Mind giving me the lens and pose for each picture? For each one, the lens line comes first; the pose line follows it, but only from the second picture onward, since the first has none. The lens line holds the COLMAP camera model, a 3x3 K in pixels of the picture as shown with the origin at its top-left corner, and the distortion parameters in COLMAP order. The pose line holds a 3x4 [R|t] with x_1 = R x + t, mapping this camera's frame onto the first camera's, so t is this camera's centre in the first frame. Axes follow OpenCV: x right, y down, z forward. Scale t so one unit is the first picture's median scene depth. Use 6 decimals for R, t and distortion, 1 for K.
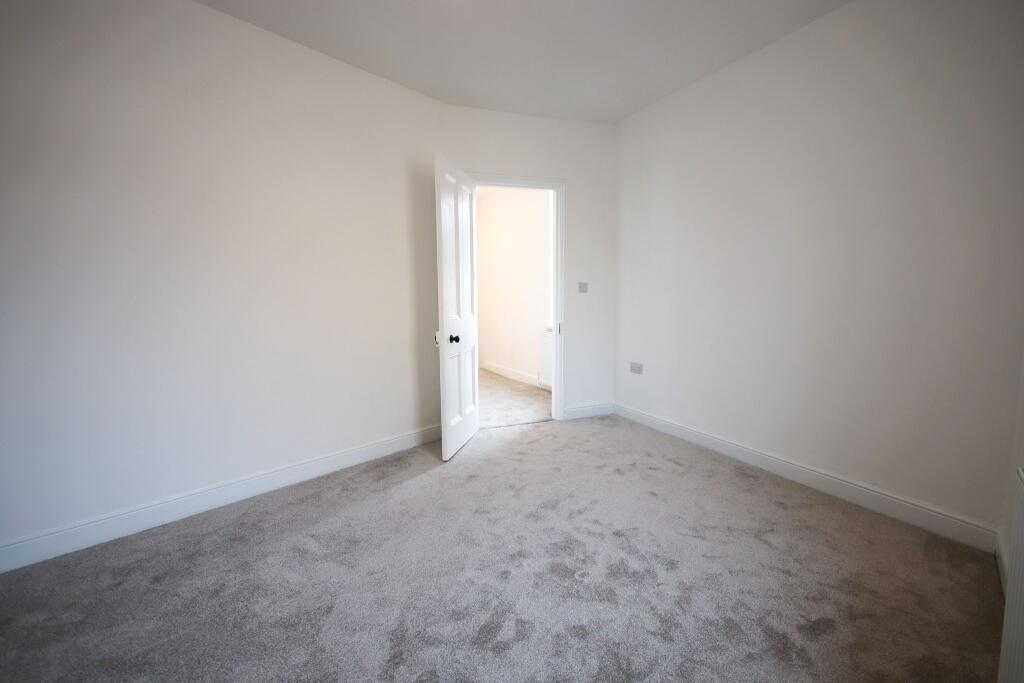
lens RADIAL K [[469.3, 0, 510.3], [0, 469.3, 340.4], [0, 0, 1]] dist [0.000023, -0.000212]
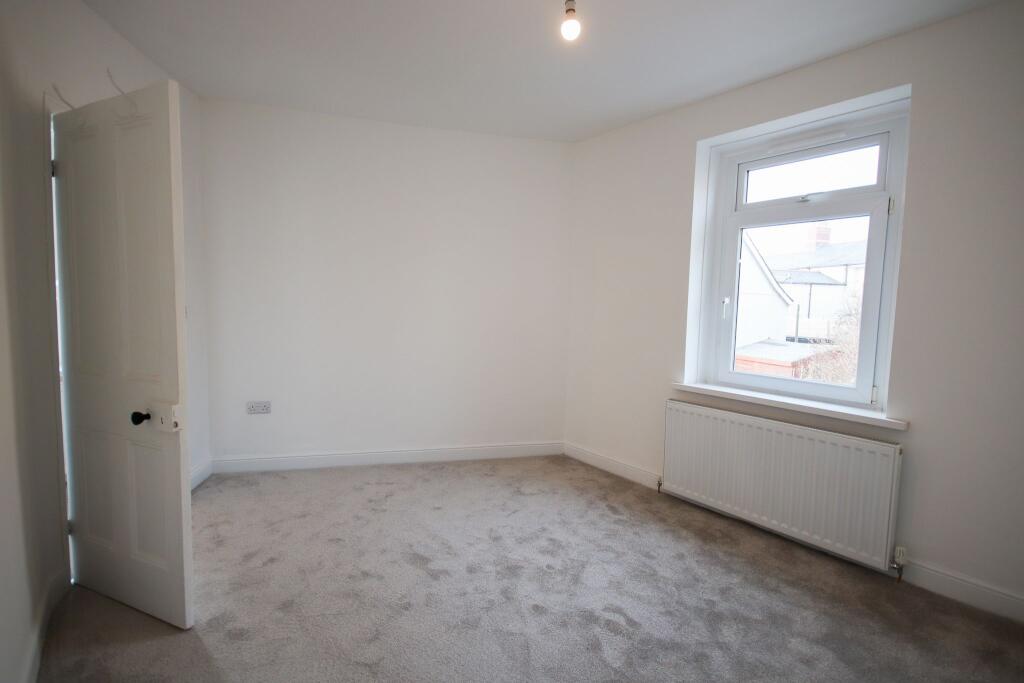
lens RADIAL K [[469.3, 0, 510.3], [0, 469.3, 340.4], [0, 0, 1]] dist [0.000023, -0.000212]
pose [[0.202551, -0.063362, 0.977220, -1.011479], [0.076934, 0.995850, 0.048624, -0.151885], [-0.976245, 0.065333, 0.206585, 0.808268]]
